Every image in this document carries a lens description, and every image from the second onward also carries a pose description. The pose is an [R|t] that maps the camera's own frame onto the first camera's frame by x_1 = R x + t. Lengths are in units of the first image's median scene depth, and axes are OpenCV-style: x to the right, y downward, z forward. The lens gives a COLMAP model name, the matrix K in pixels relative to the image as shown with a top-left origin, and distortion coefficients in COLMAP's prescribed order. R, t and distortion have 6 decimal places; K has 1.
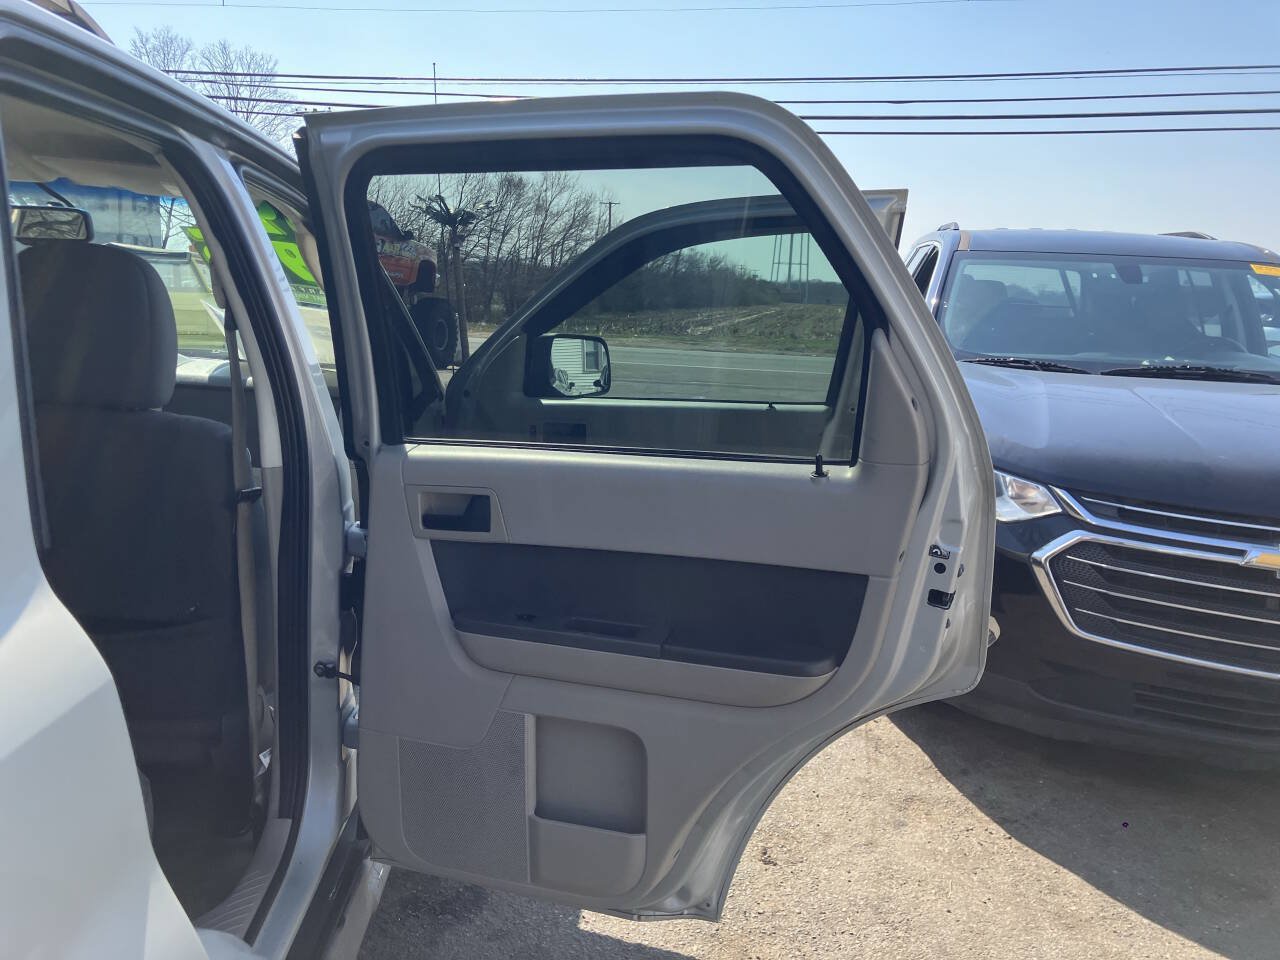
lens RADIAL K [[1062.1, 0, 631.3], [0, 1062.1, 499.6], [0, 0, 1]] dist [0.035423, -0.037819]
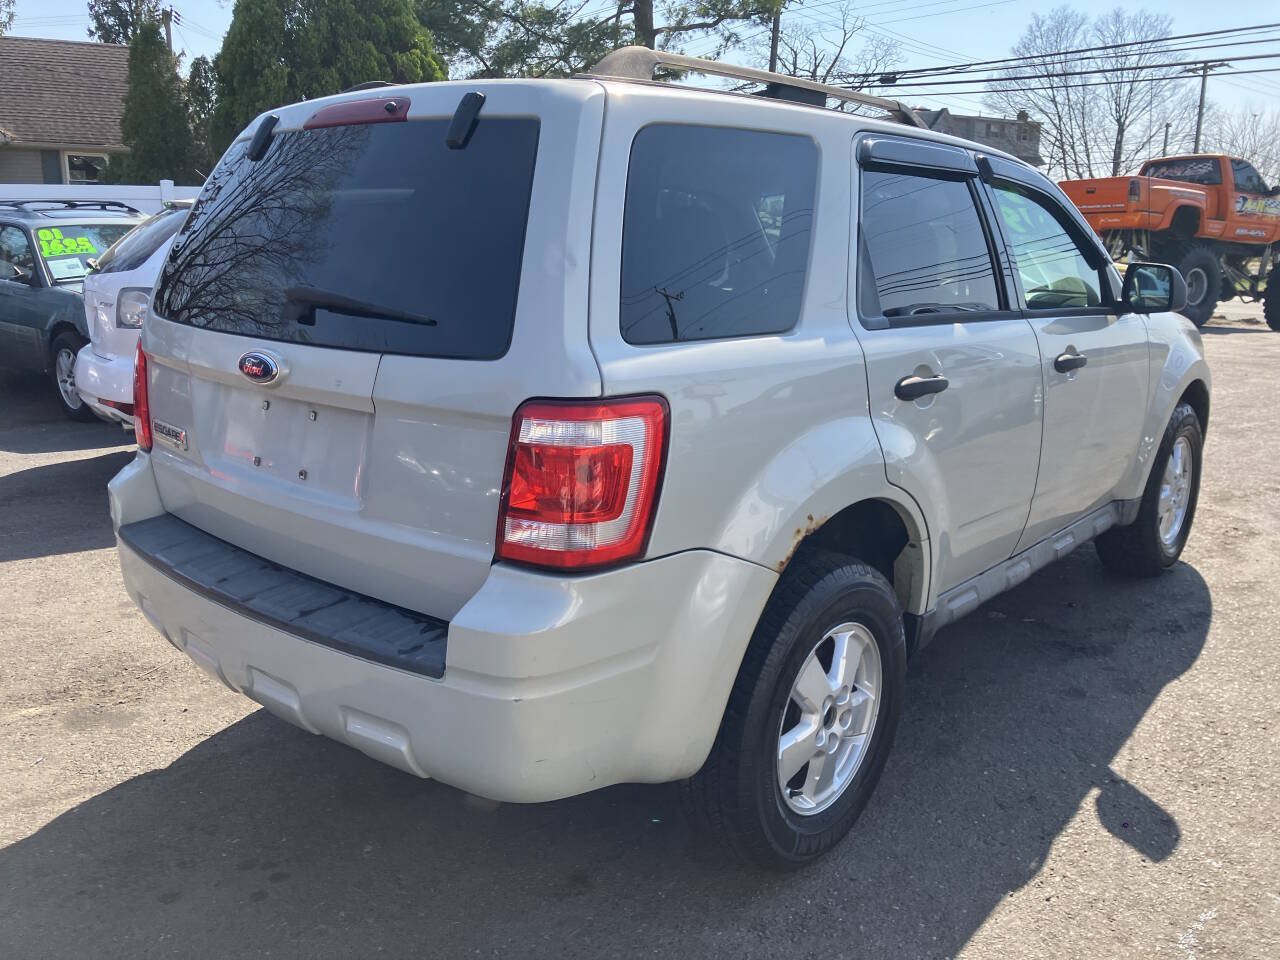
lens RADIAL K [[1062.1, 0, 634.2], [0, 1062.1, 473.8], [0, 0, 1]] dist [0.035423, -0.037819]
pose [[0.725461, 0.107236, -0.679858, 0.044983], [-0.104722, 0.993485, 0.044958, 0.016364], [0.680249, 0.038581, 0.731965, -0.064302]]
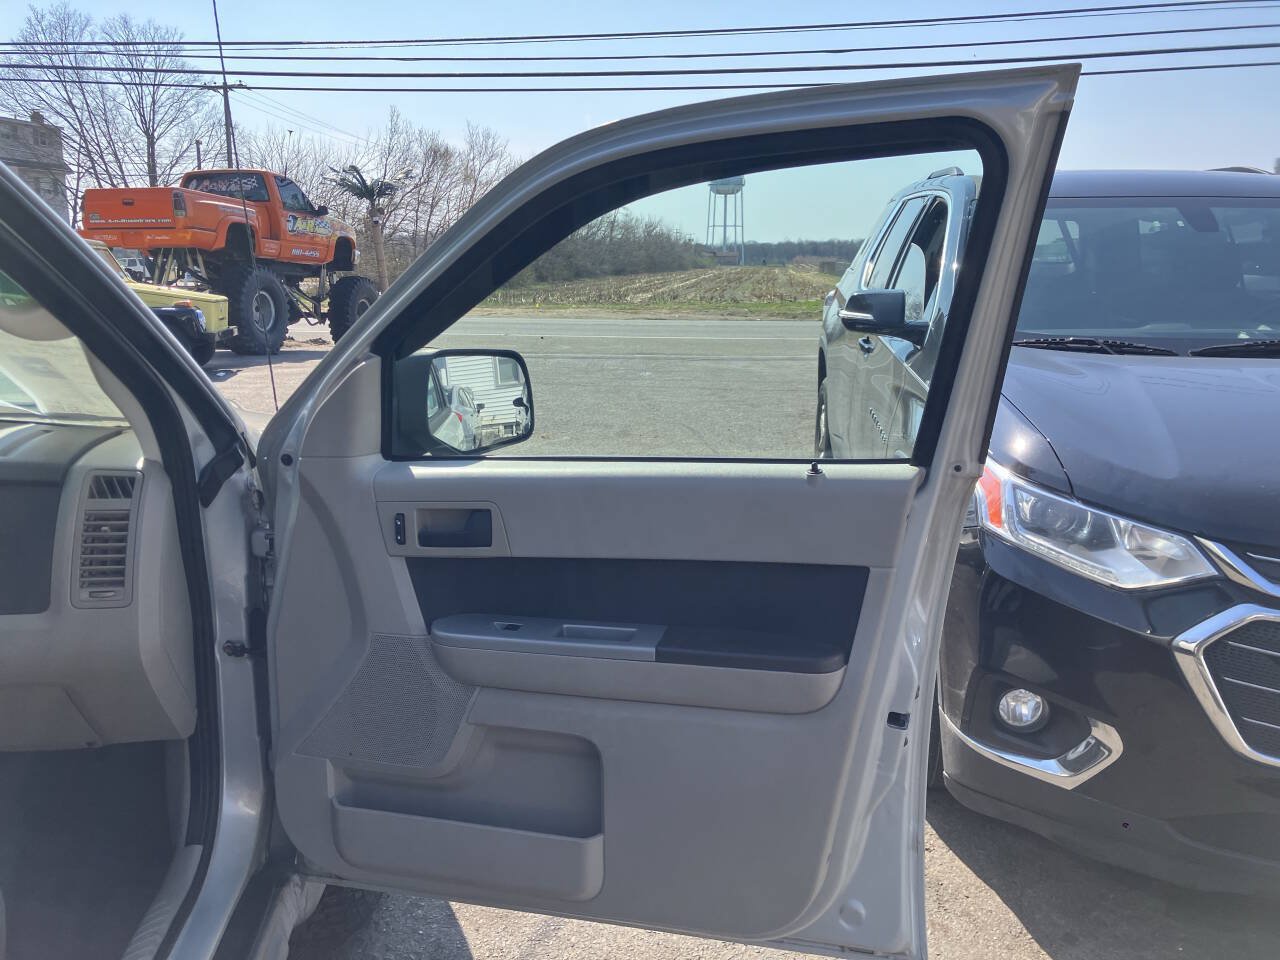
lens RADIAL K [[1062.1, 0, 636.7], [0, 1062.1, 472.8], [0, 0, 1]] dist [0.035423, -0.037819]
pose [[0.997219, -0.050470, 0.054840, 0.000893], [0.050178, 0.998718, 0.006686, -0.011577], [-0.055107, -0.003916, 0.998473, 0.052872]]
